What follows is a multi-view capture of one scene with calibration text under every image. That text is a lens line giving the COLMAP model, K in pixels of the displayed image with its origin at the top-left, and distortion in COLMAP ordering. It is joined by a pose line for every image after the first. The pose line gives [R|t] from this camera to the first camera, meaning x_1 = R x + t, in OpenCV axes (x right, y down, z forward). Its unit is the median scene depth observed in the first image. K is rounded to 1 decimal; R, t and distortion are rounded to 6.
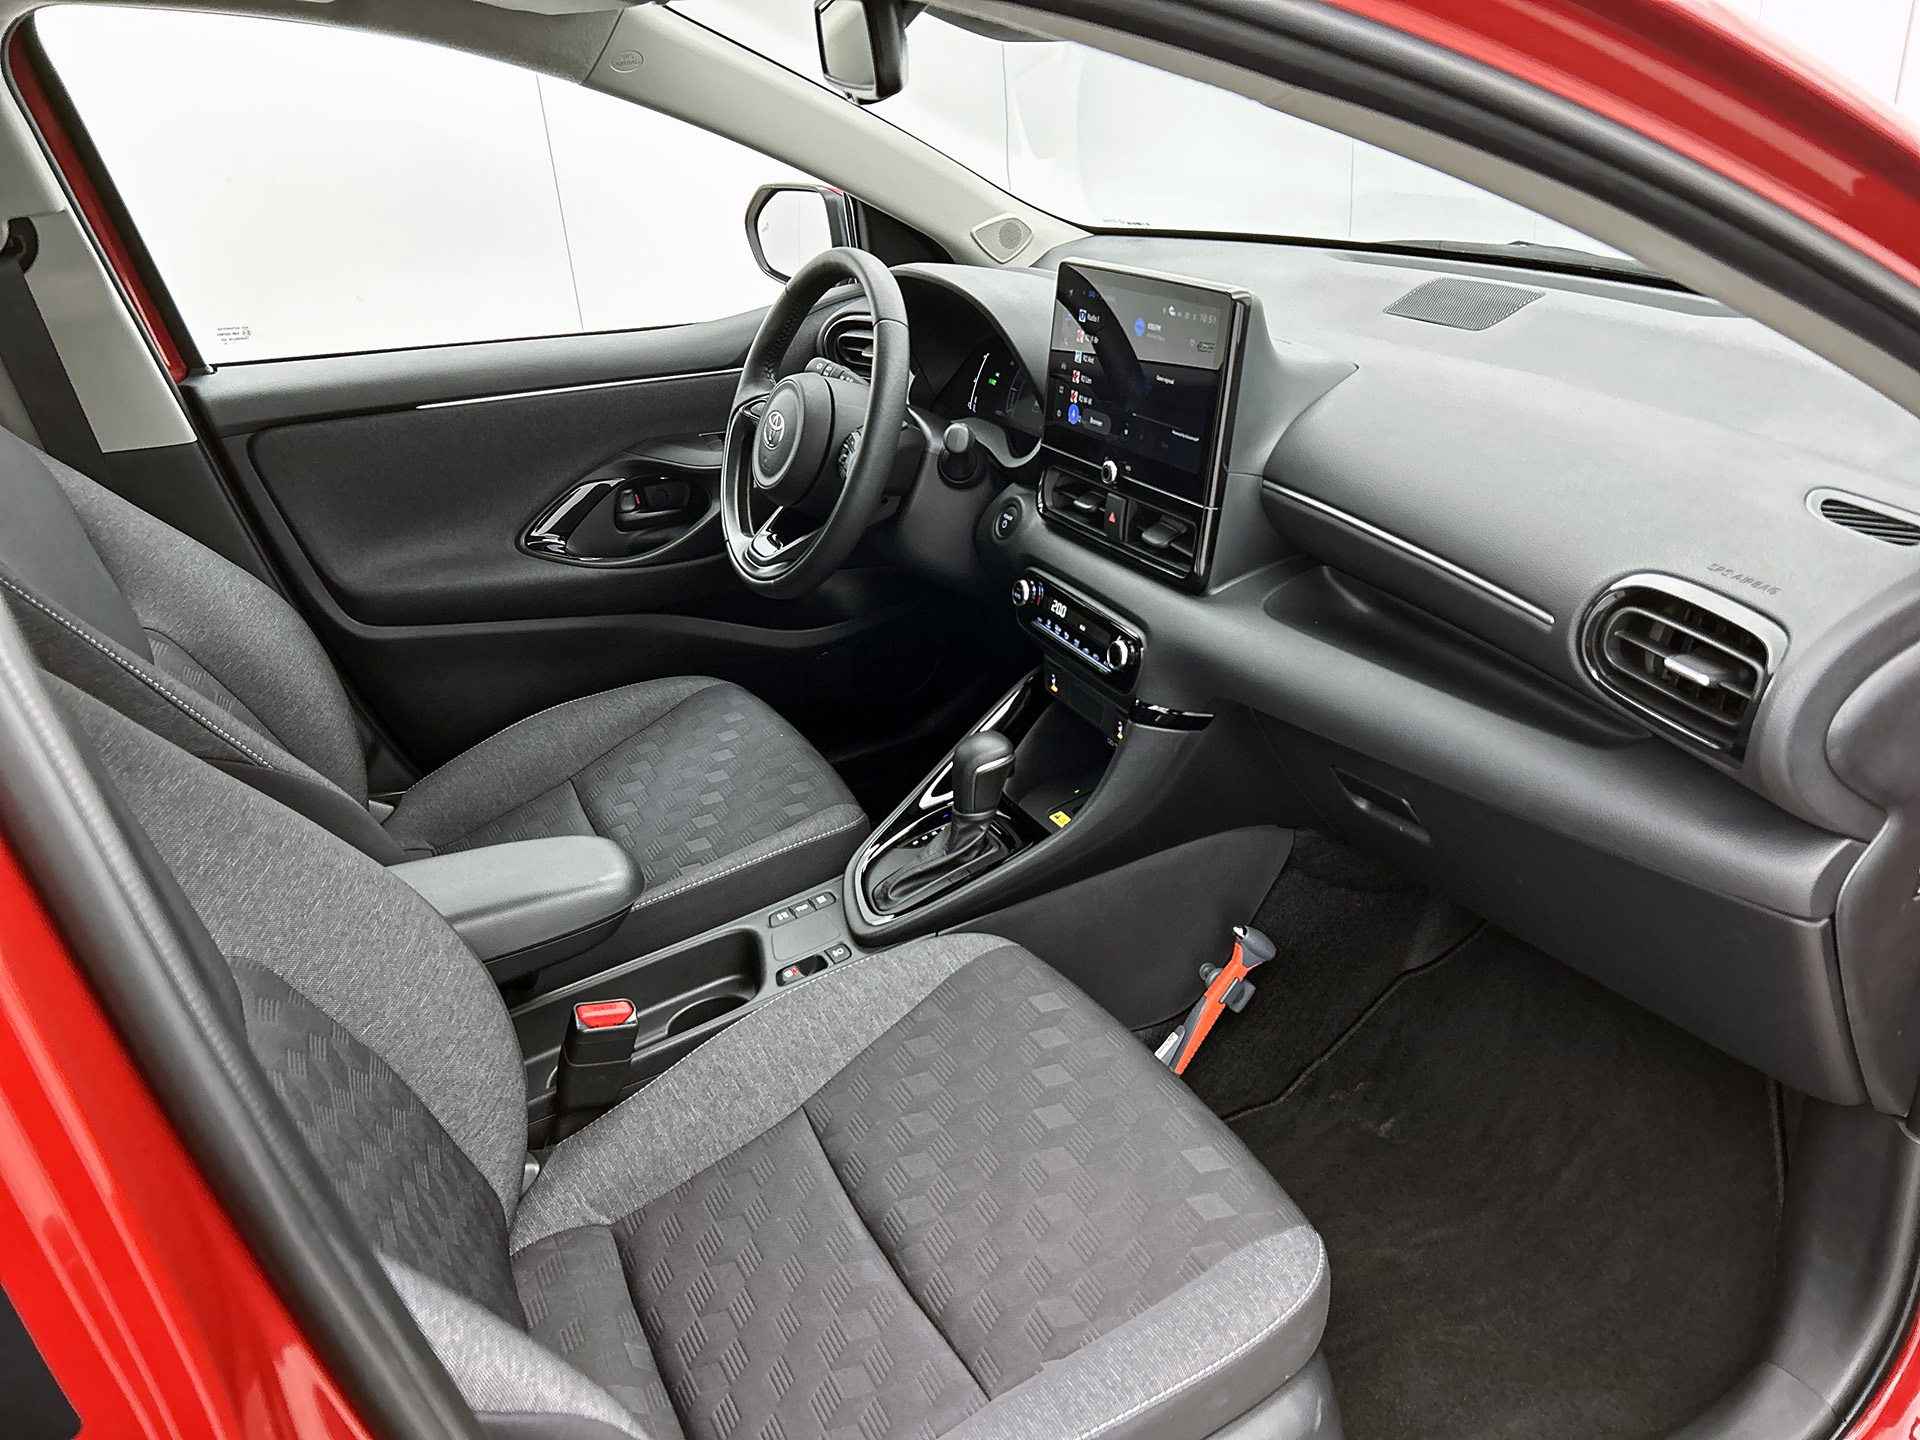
lens RADIAL K [[1480.6, 0, 959.9], [0, 1480.6, 719.2], [0, 0, 1]] dist [0.055332, -0.035168]
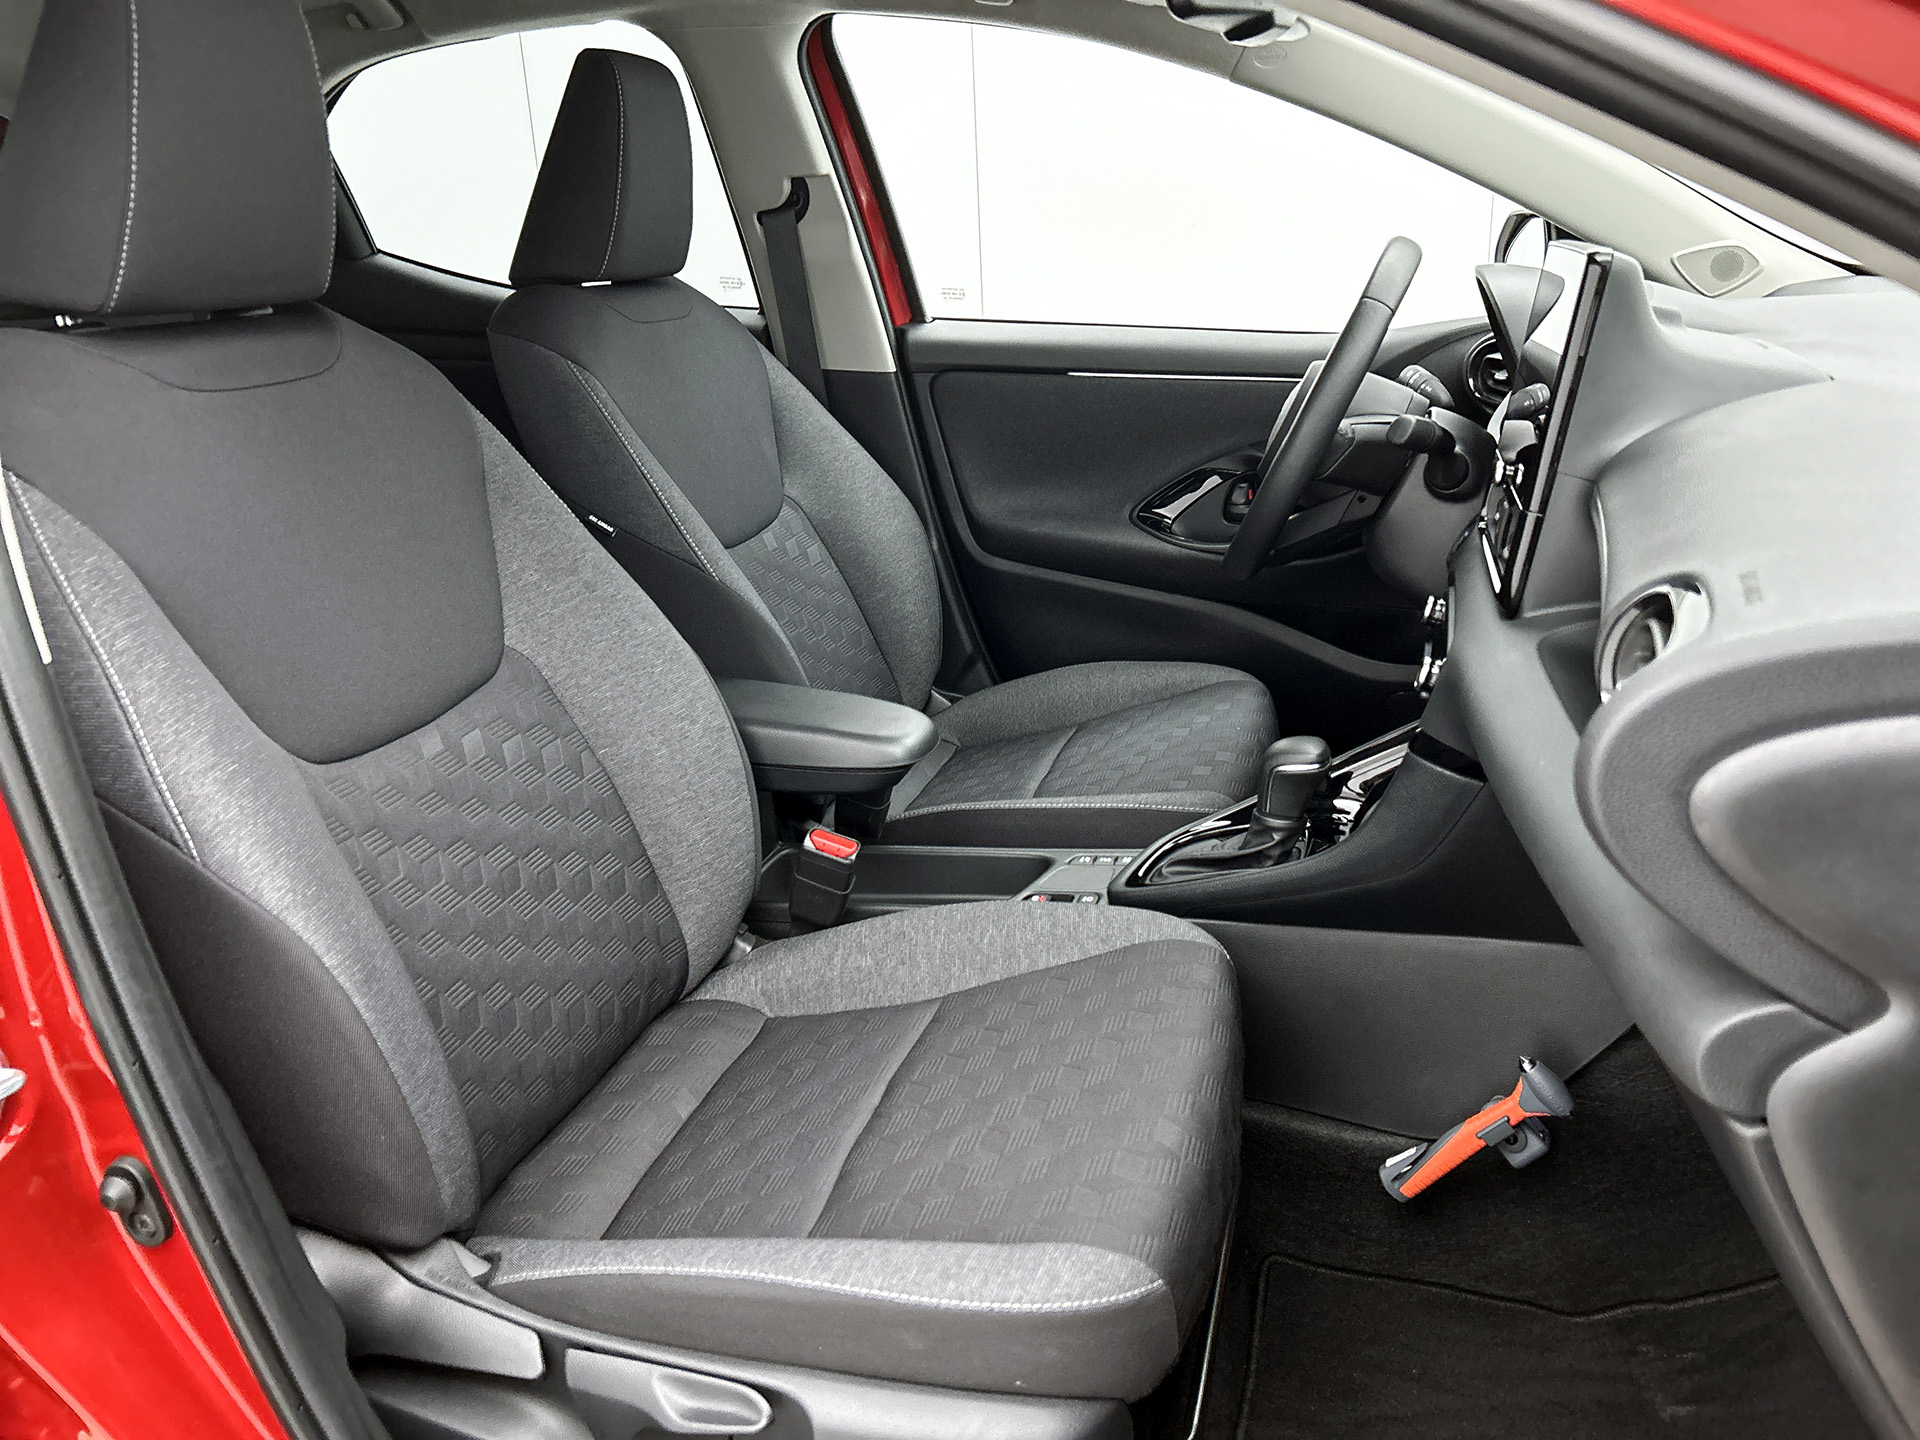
lens RADIAL K [[1480.6, 0, 953.3], [0, 1480.6, 734.6], [0, 0, 1]] dist [0.055332, -0.035168]
pose [[0.715029, 0.264232, -0.647237, 0.418205], [-0.308211, 0.950137, 0.047397, 0.028332], [0.627487, 0.165595, 0.760814, 0.145484]]
